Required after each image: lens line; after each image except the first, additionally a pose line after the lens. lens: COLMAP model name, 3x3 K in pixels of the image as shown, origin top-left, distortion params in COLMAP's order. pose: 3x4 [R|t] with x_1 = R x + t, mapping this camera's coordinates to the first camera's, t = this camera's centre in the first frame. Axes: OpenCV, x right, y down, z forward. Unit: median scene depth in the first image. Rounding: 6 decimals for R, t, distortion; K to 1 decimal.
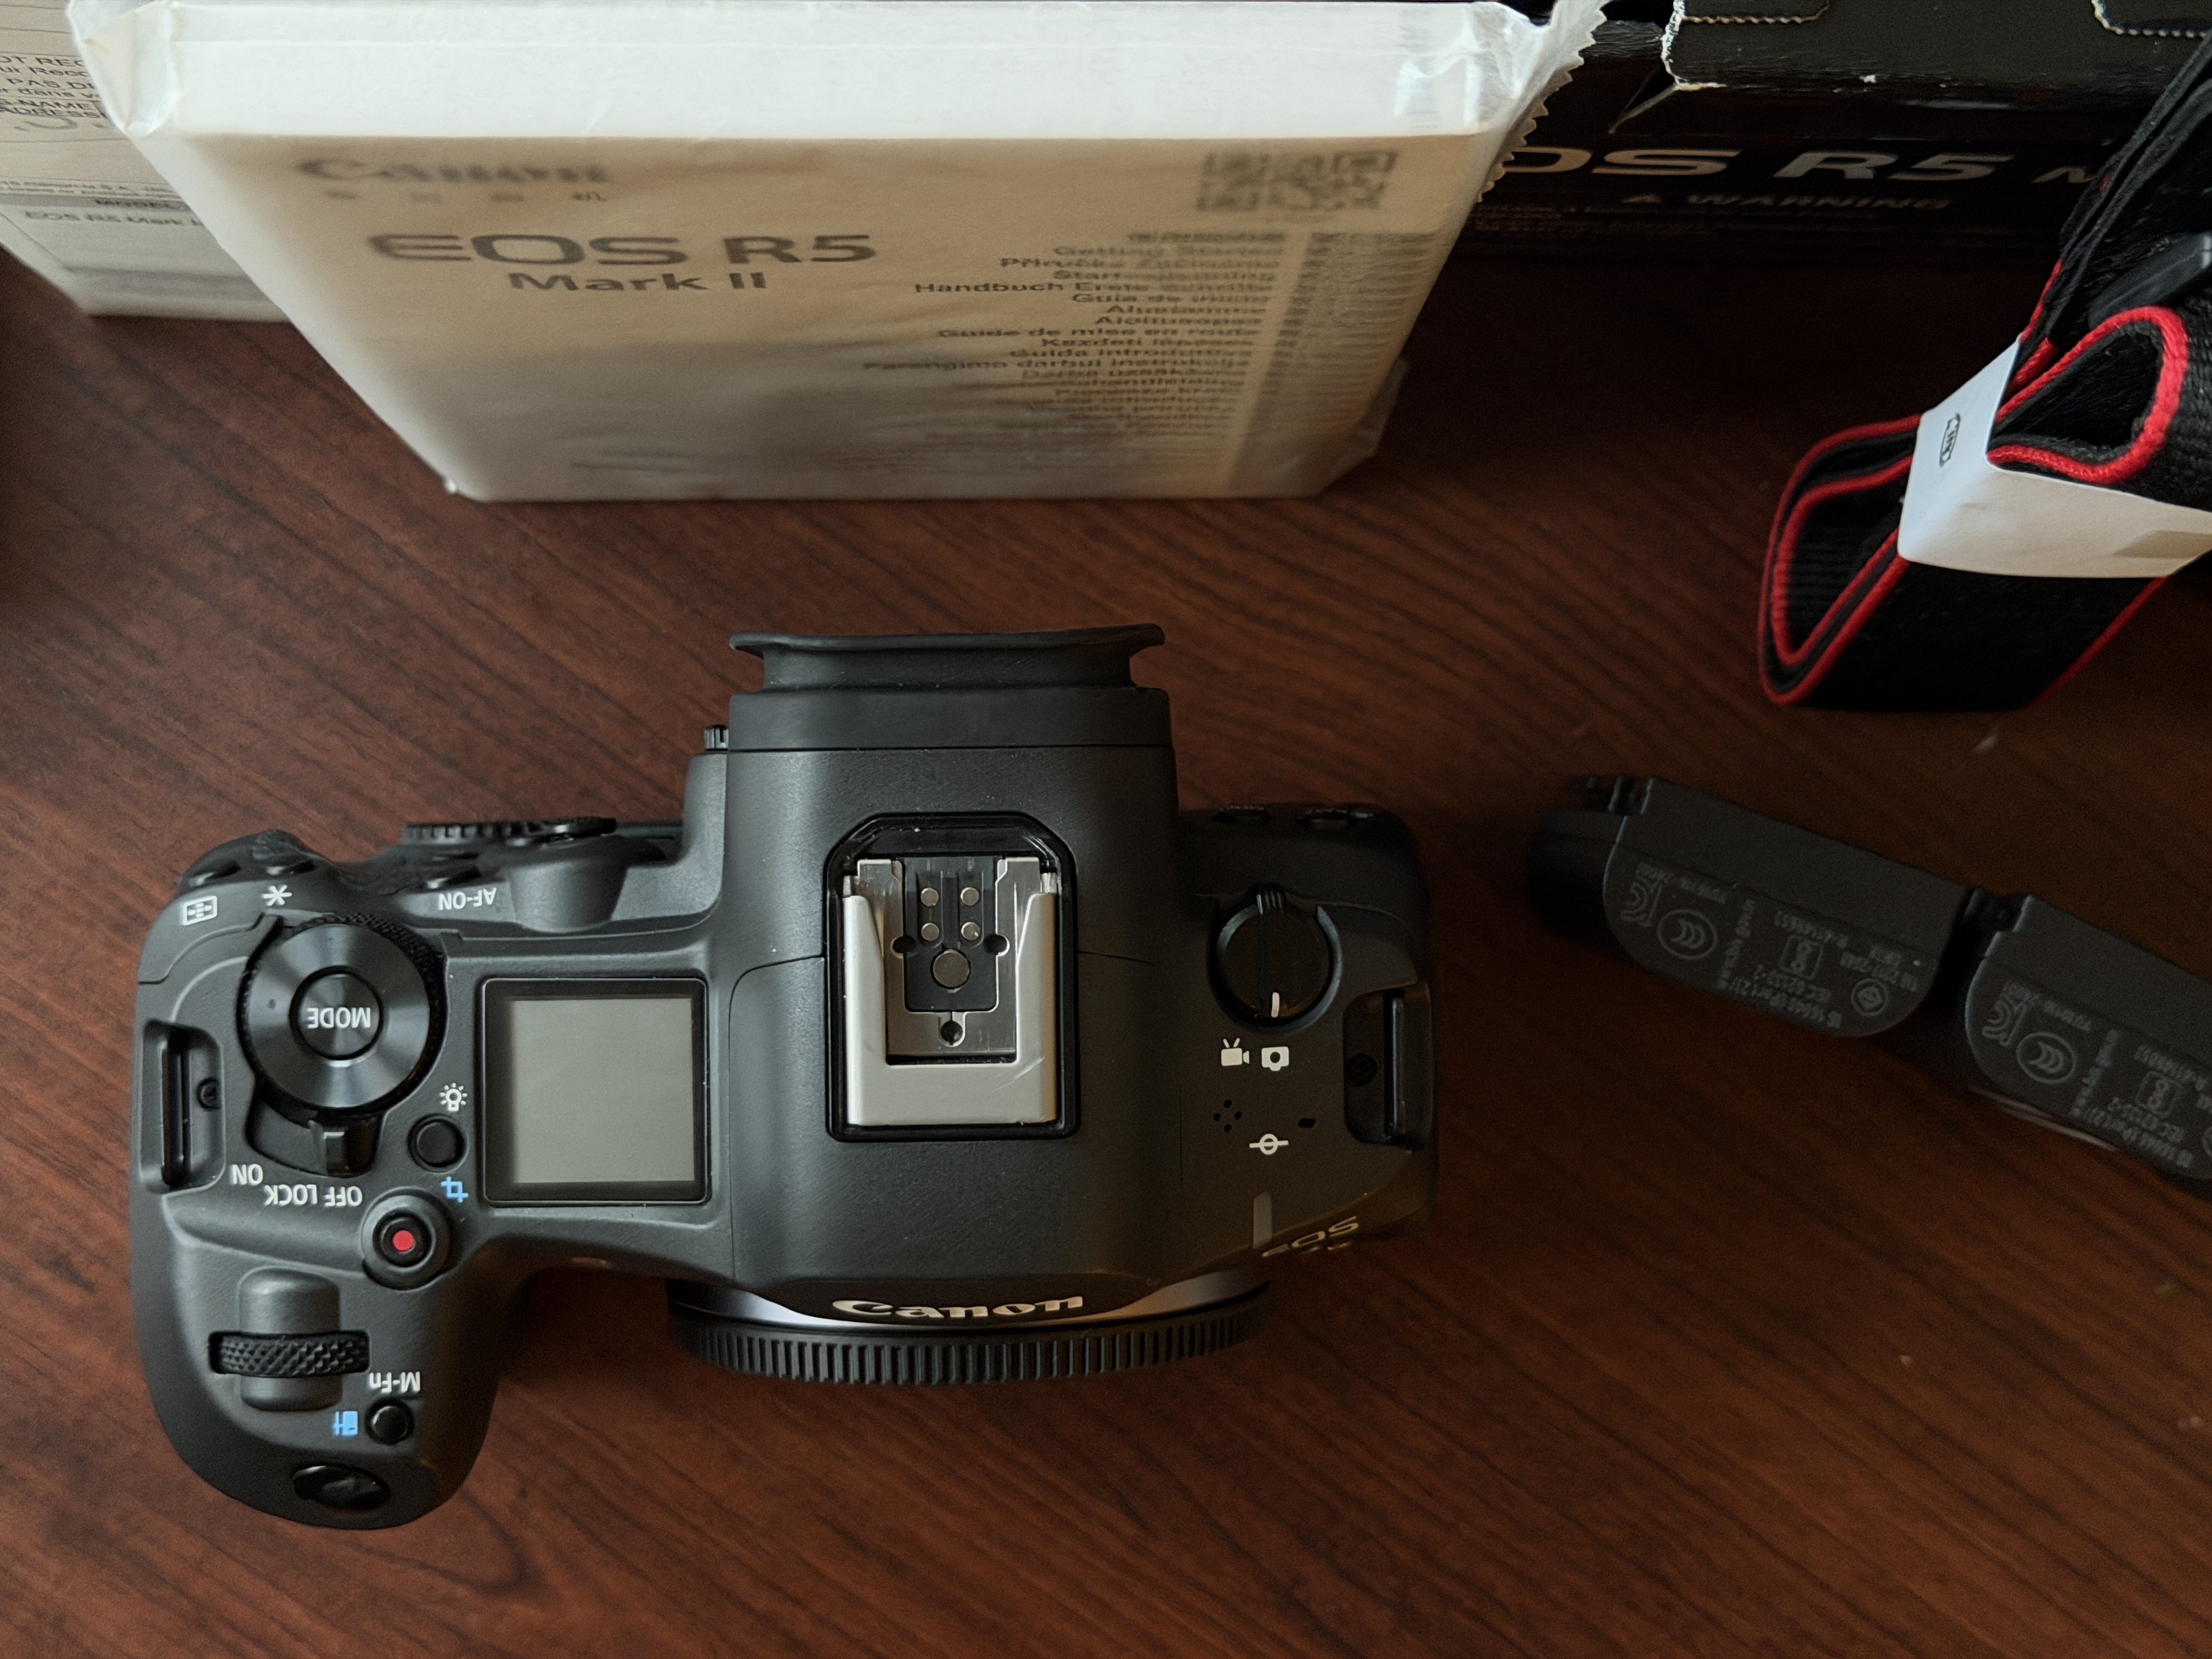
lens RADIAL K [[3175.4, 0, 1106.0], [0, 3175.4, 829.5], [0, 0, 1]] dist [0.120544, -0.045383]
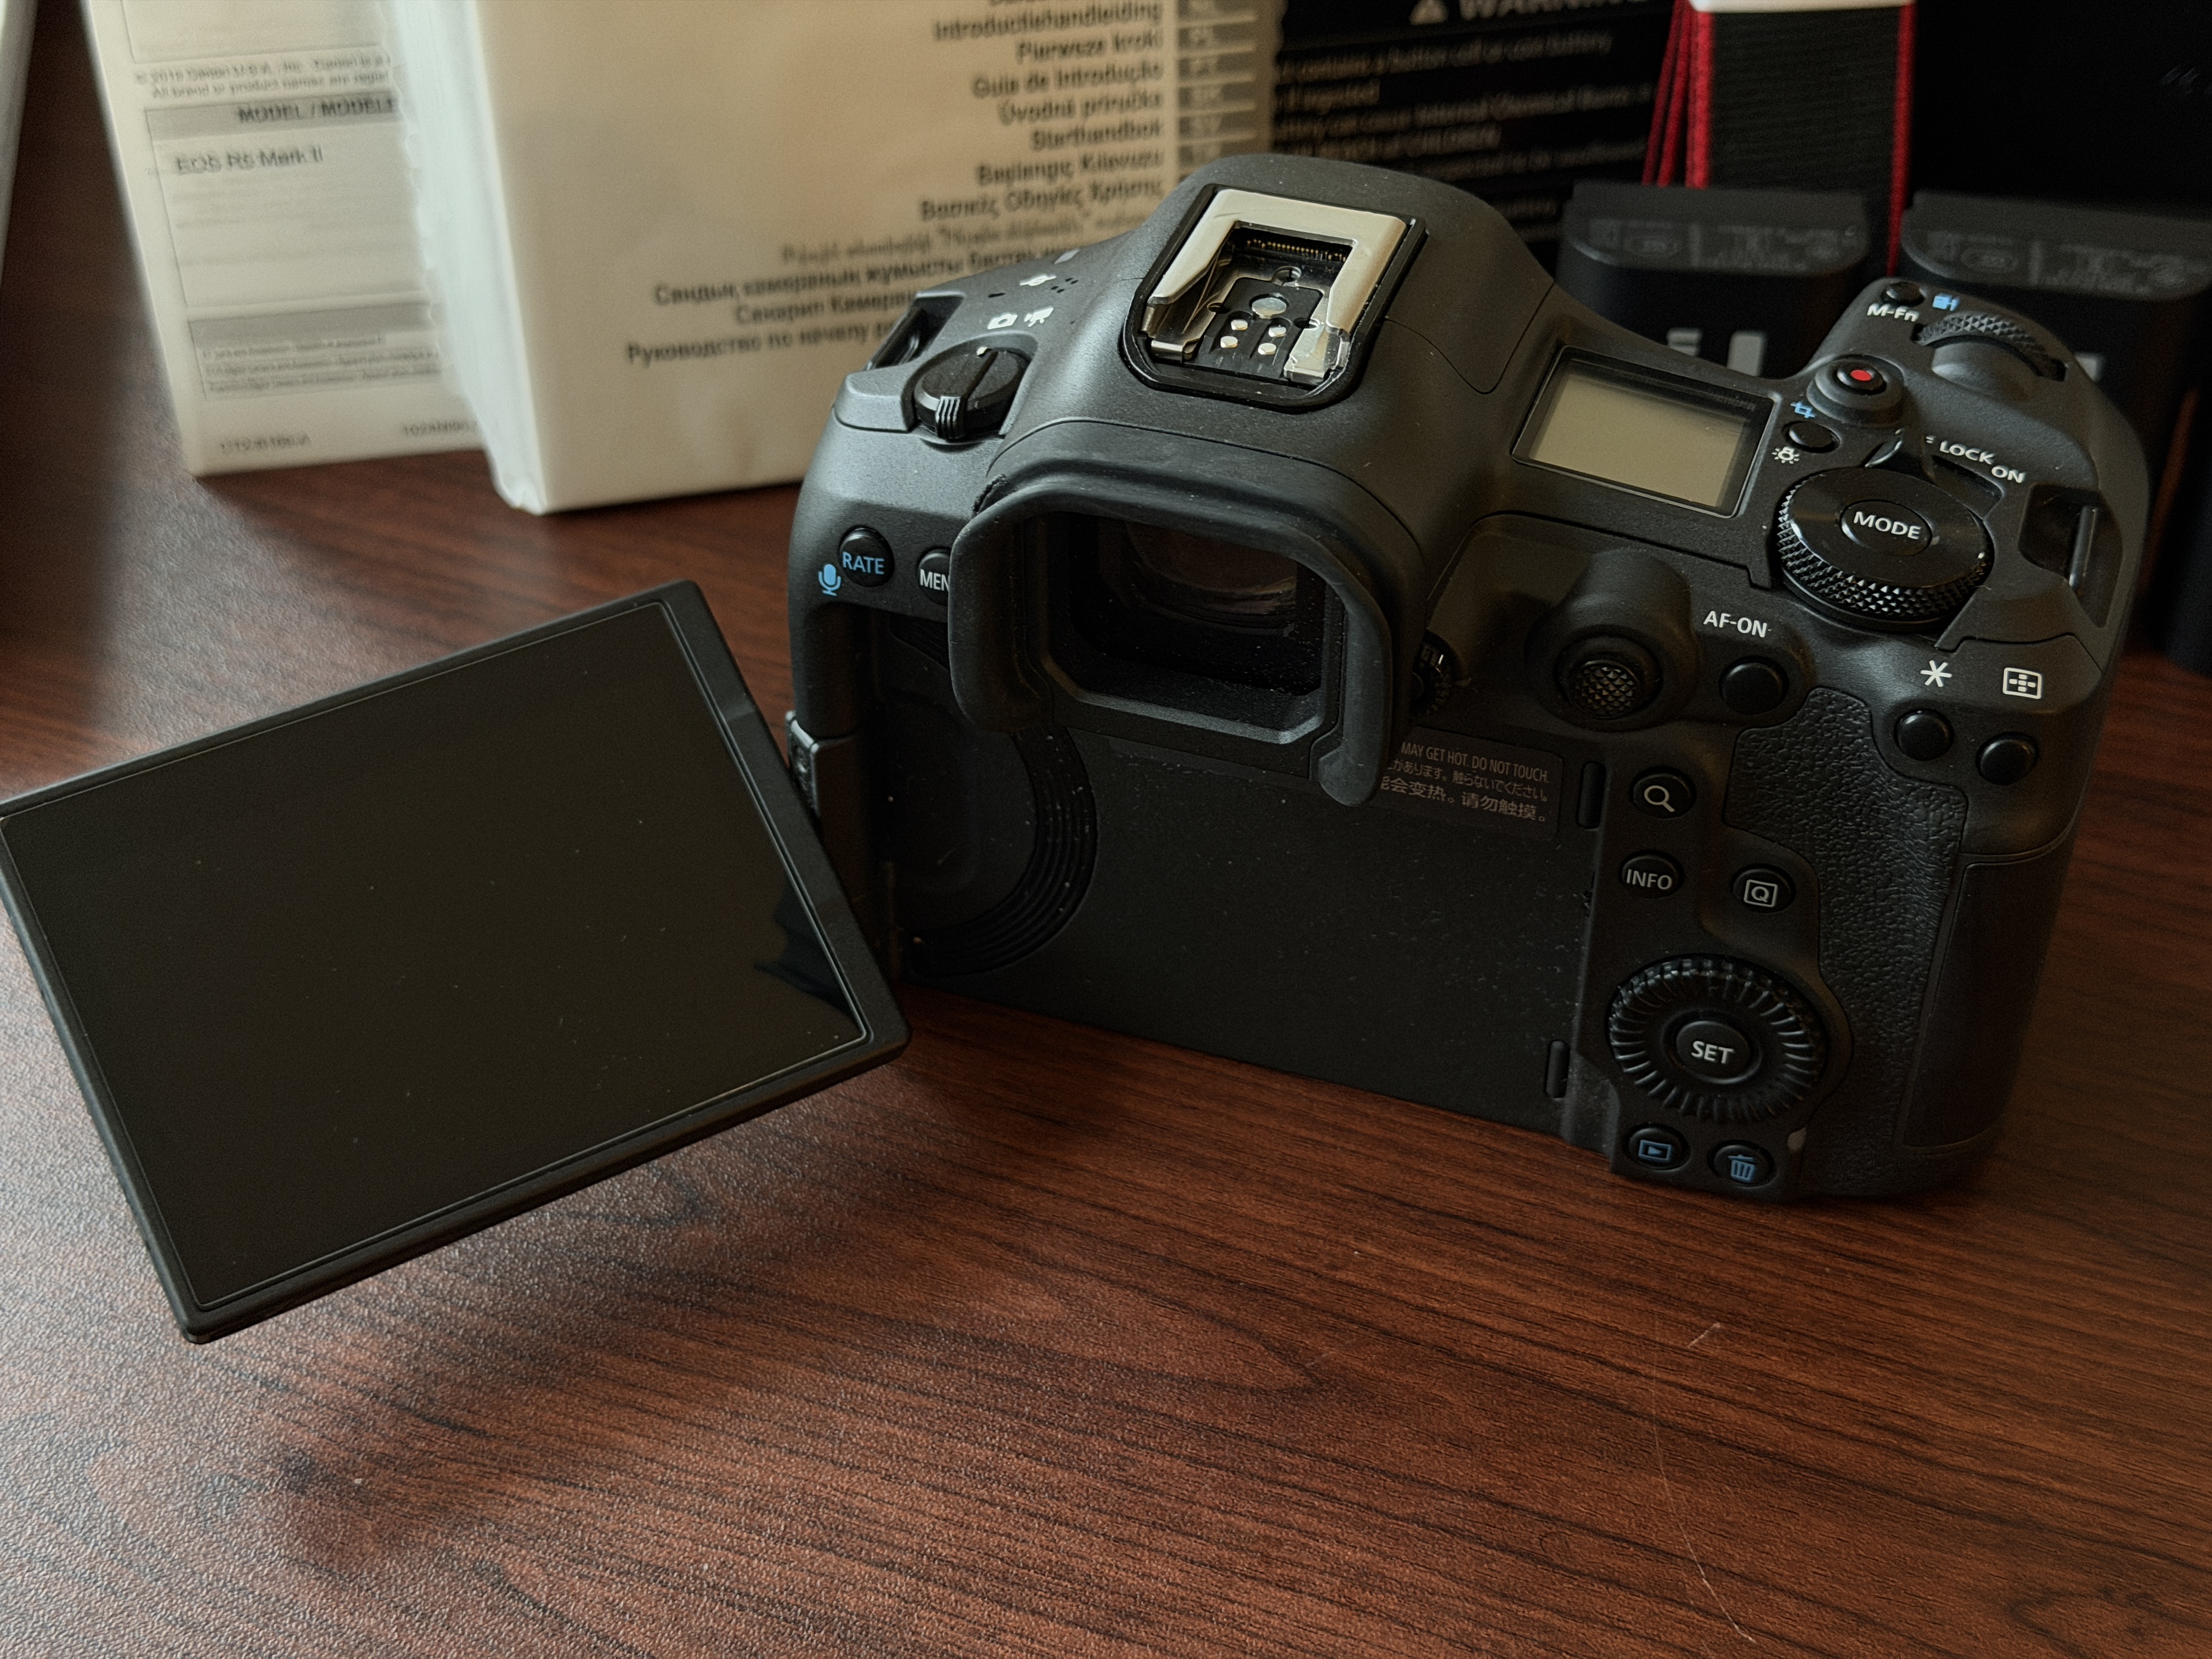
lens RADIAL K [[3086.5, 0, 1106.0], [0, 3086.5, 829.5], [0, 0, 1]] dist [0.151840, -0.399590]
pose [[0.977498, -0.158695, 0.138976, -0.169333], [0.208138, 0.618431, -0.757774, 0.832855], [0.034308, 0.769649, 0.637545, 0.383860]]
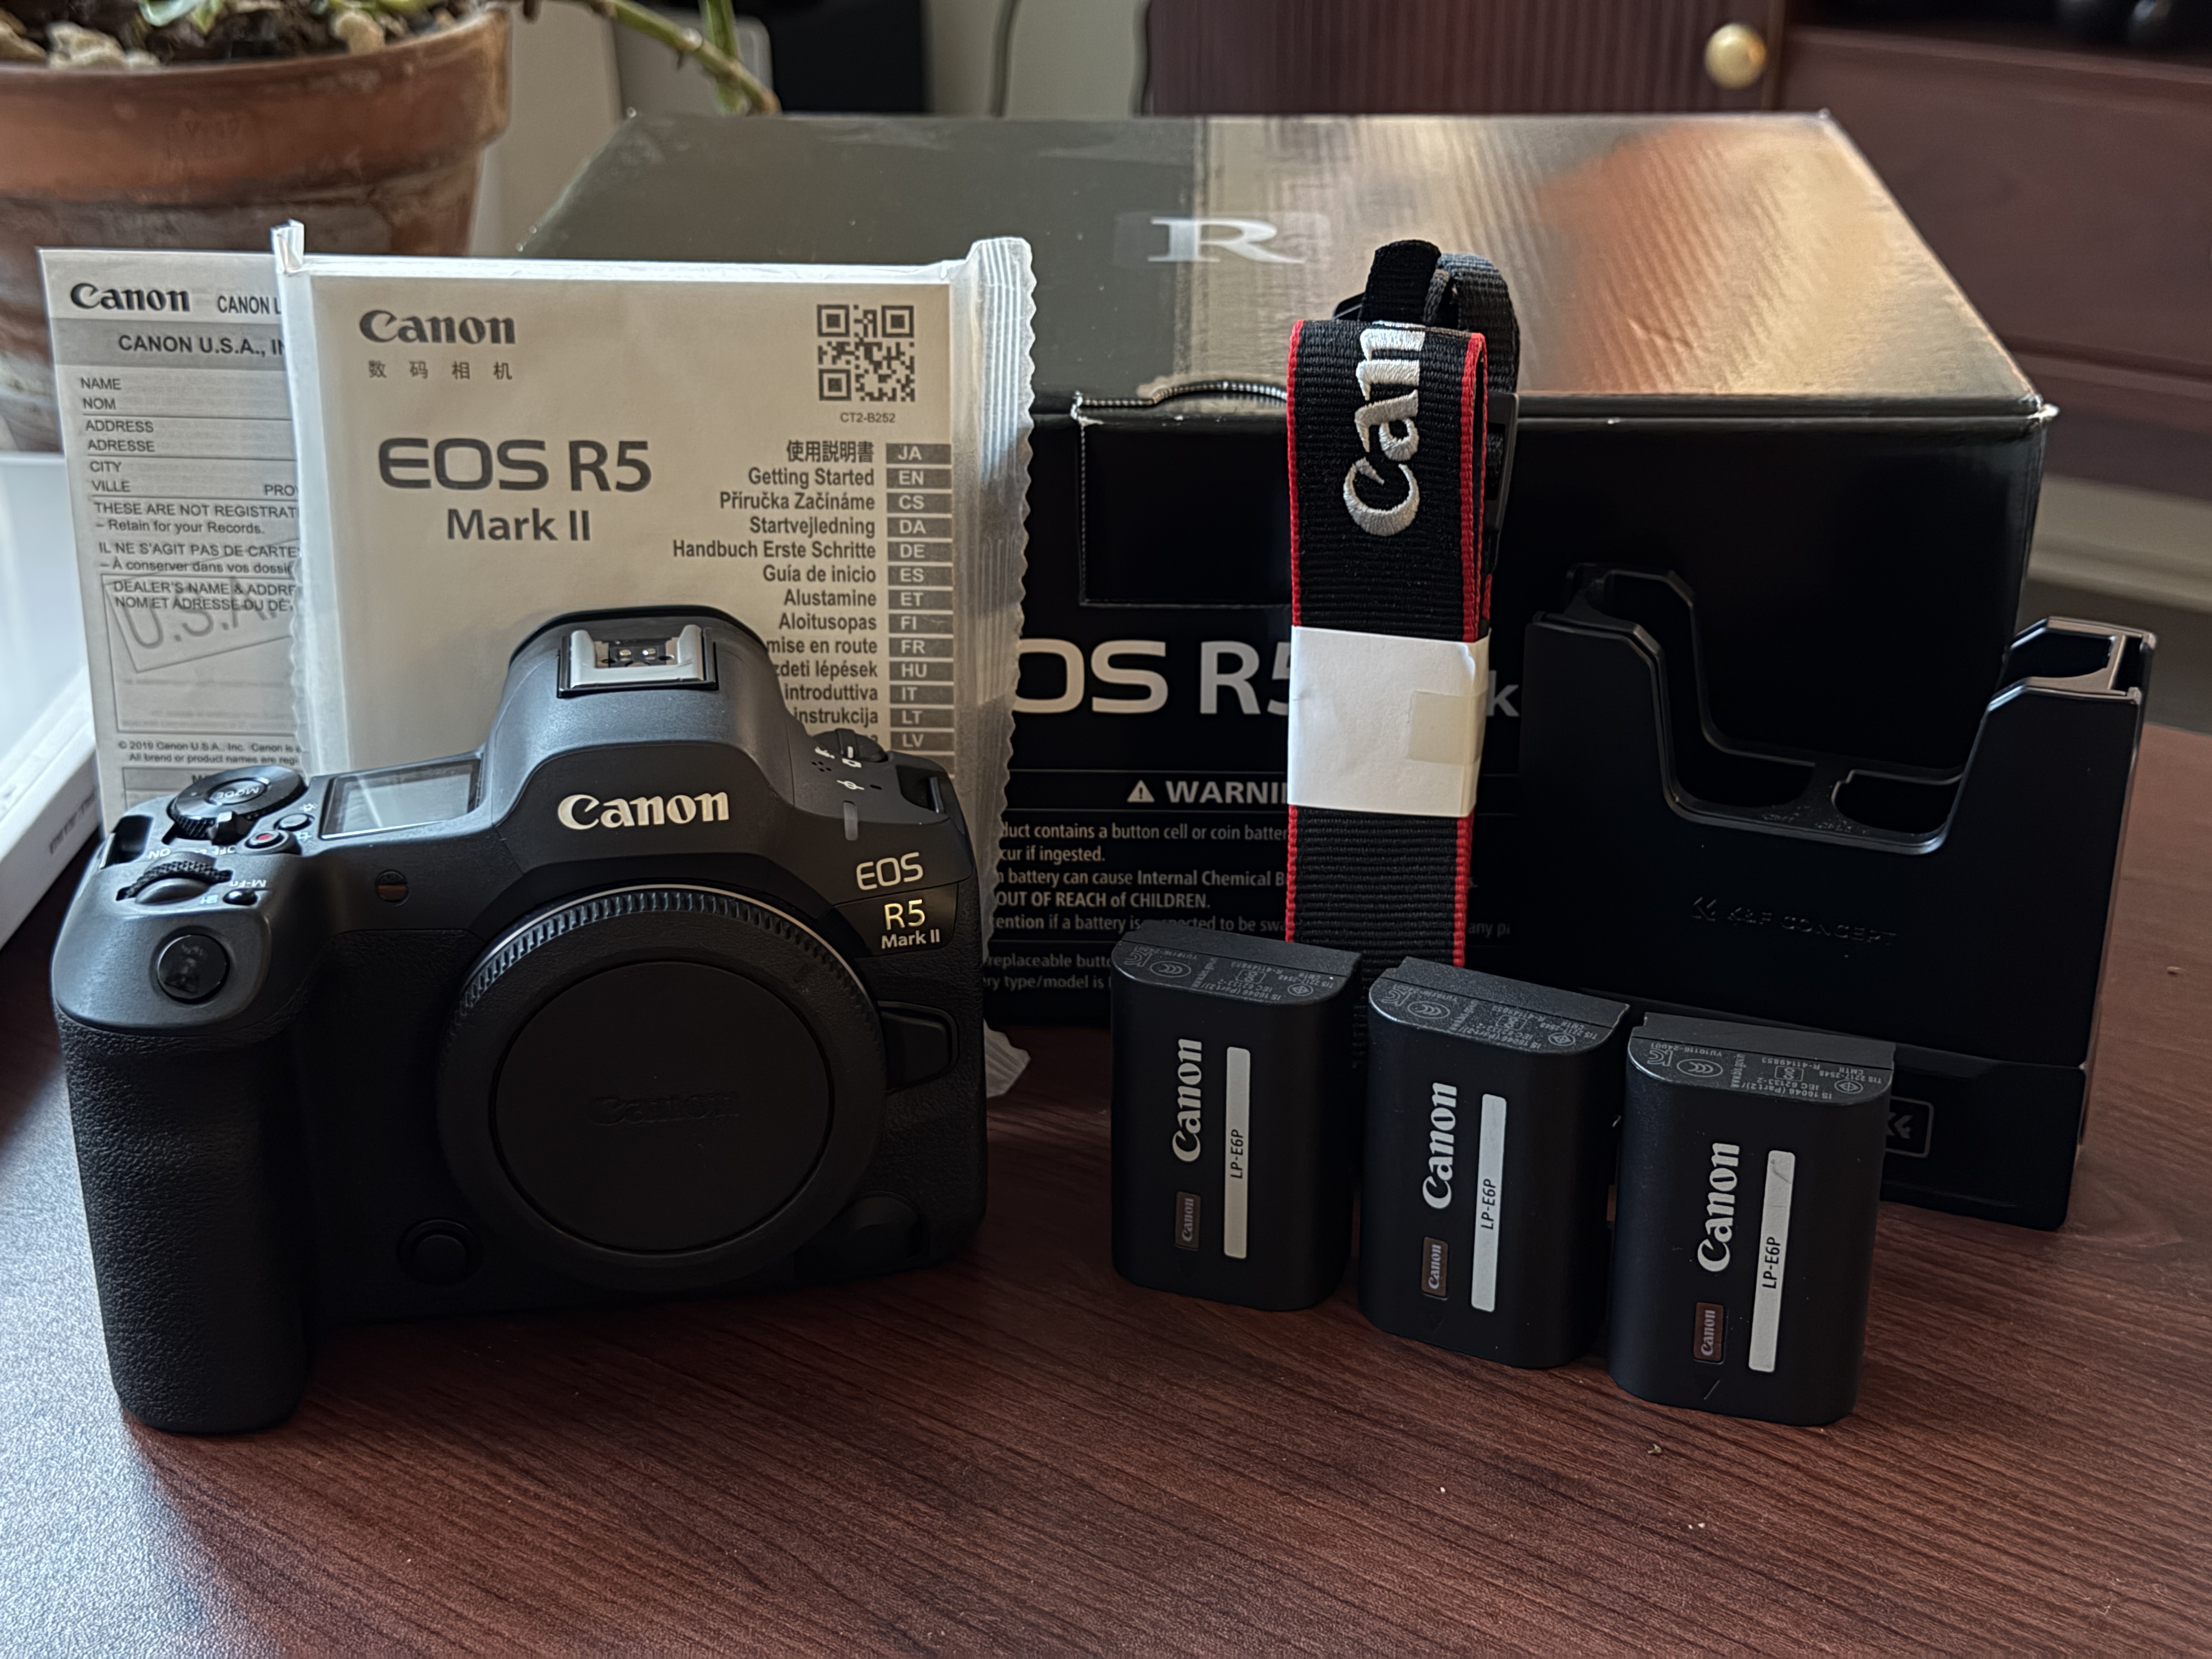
lens RADIAL K [[3086.5, 0, 1106.0], [0, 3086.5, 829.5], [0, 0, 1]] dist [0.151840, -0.399590]
pose [[0.999719, -0.019674, -0.013227, 0.149297], [-0.004030, 0.408785, -0.912622, 1.090256], [0.023362, 0.912419, 0.408590, 0.326266]]
